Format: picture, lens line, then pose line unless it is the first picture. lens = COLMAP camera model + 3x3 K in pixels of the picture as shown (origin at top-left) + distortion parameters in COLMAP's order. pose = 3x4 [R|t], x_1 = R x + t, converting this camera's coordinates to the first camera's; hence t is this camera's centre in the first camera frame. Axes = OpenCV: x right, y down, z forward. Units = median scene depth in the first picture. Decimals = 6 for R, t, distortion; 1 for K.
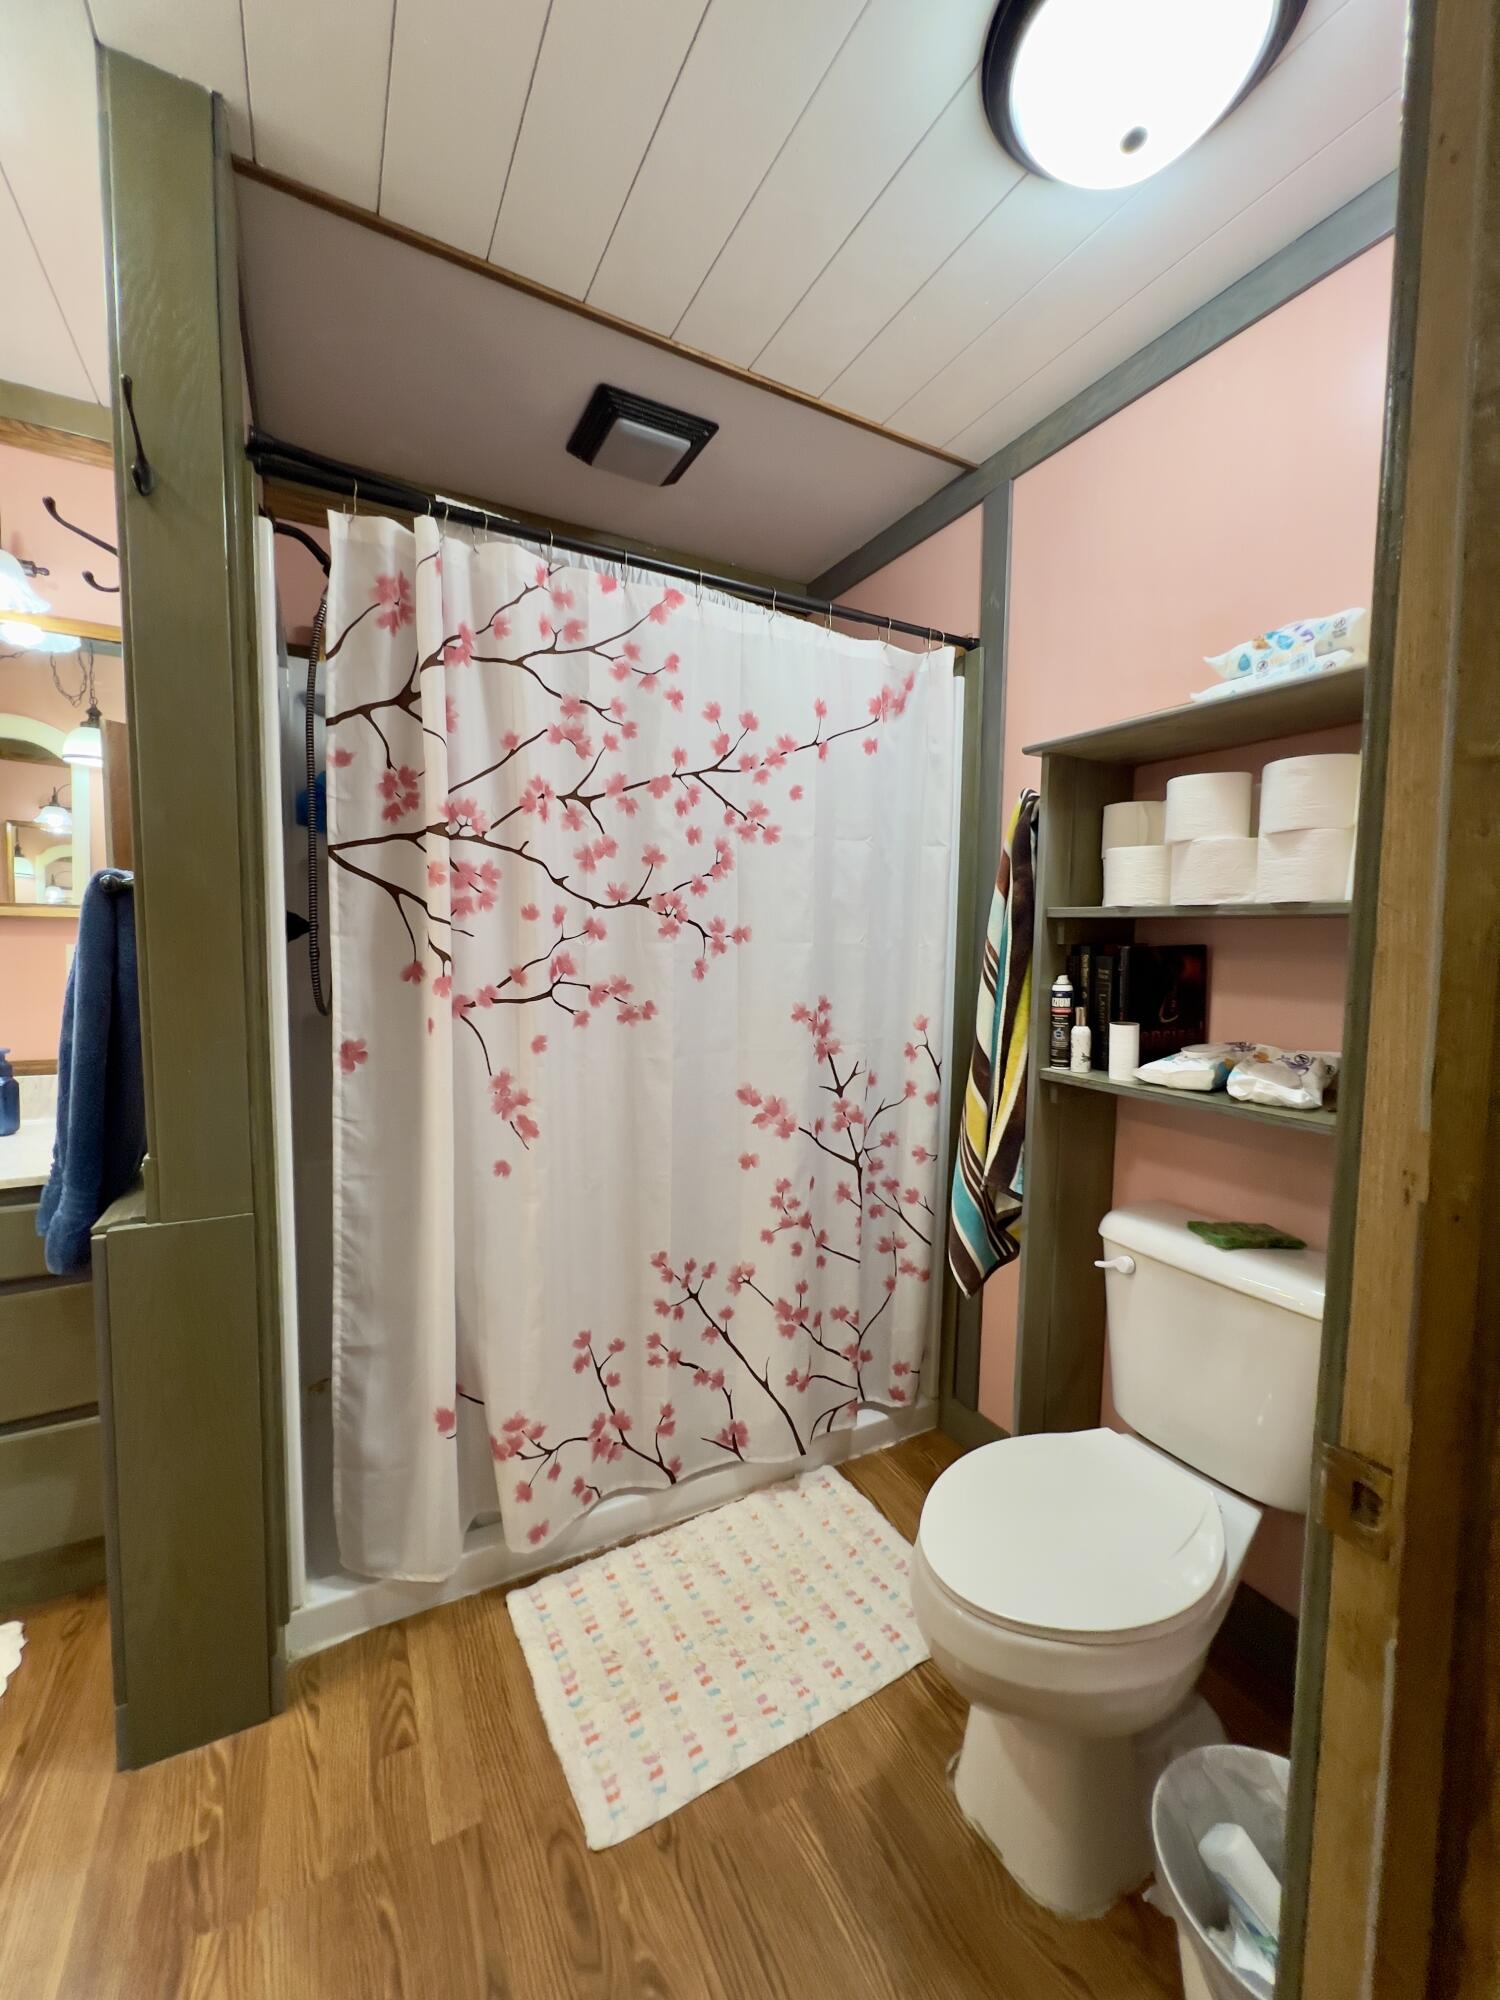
lens RADIAL K [[798.8, 0, 749.1], [0, 798.8, 998.1], [0, 0, 1]] dist [0.000746, 0.000148]
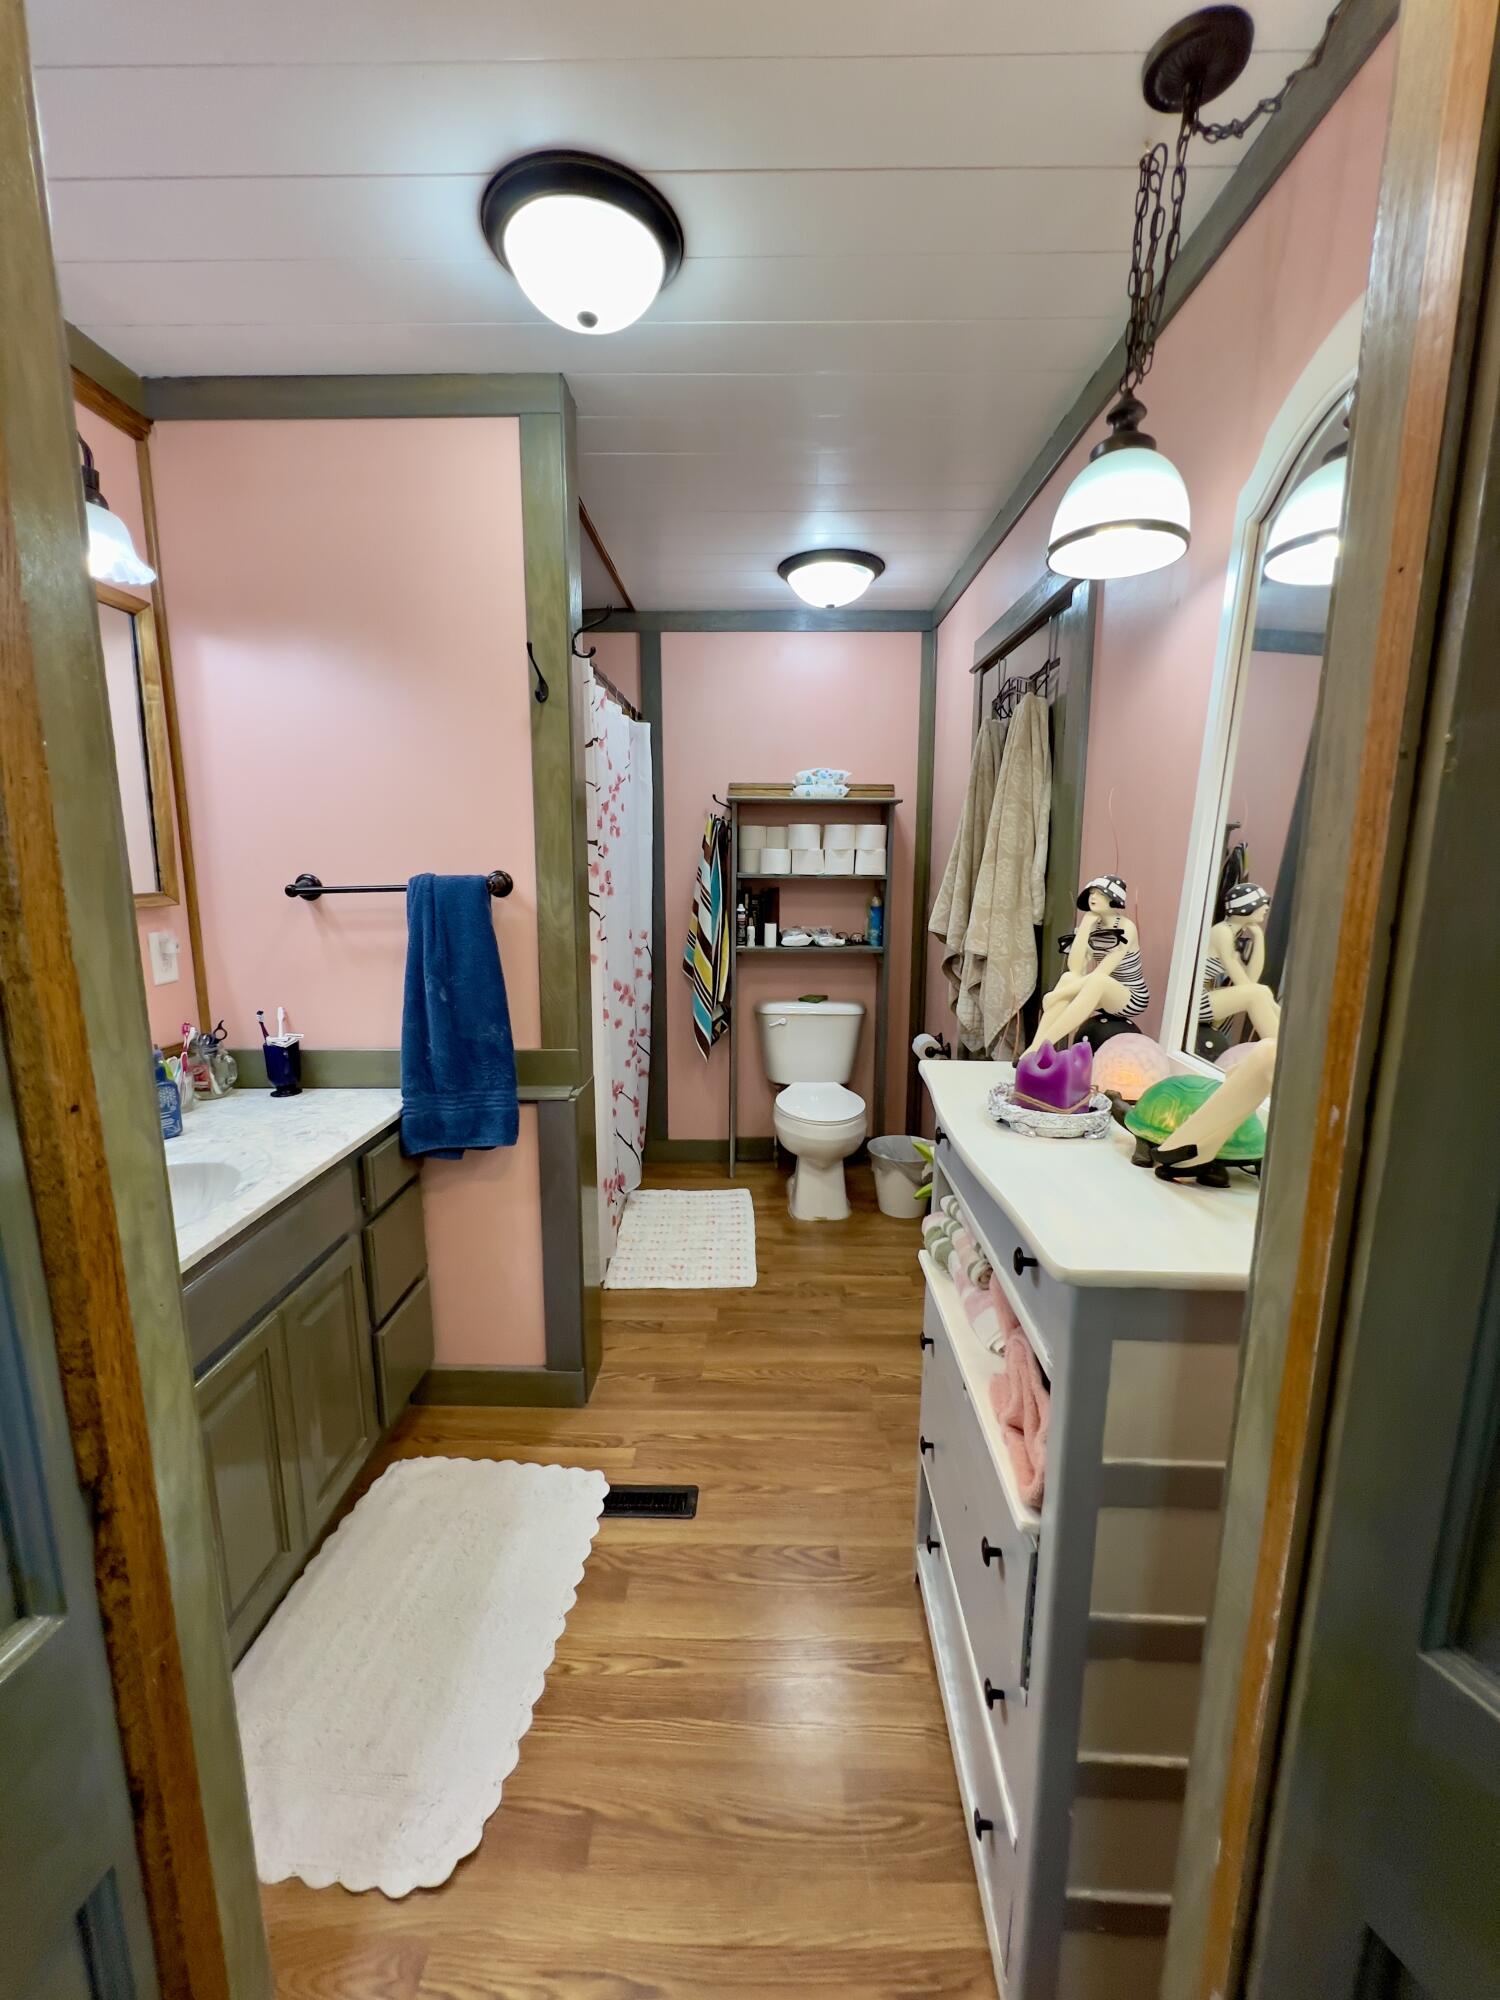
lens RADIAL K [[798.8, 0, 748.5], [0, 798.8, 997.6], [0, 0, 1]] dist [0.000746, 0.000148]
pose [[0.492186, -0.164138, 0.854875, -1.564949], [0.063869, 0.986224, 0.152586, -0.111574], [-0.868144, -0.020500, 0.495889, -0.111705]]
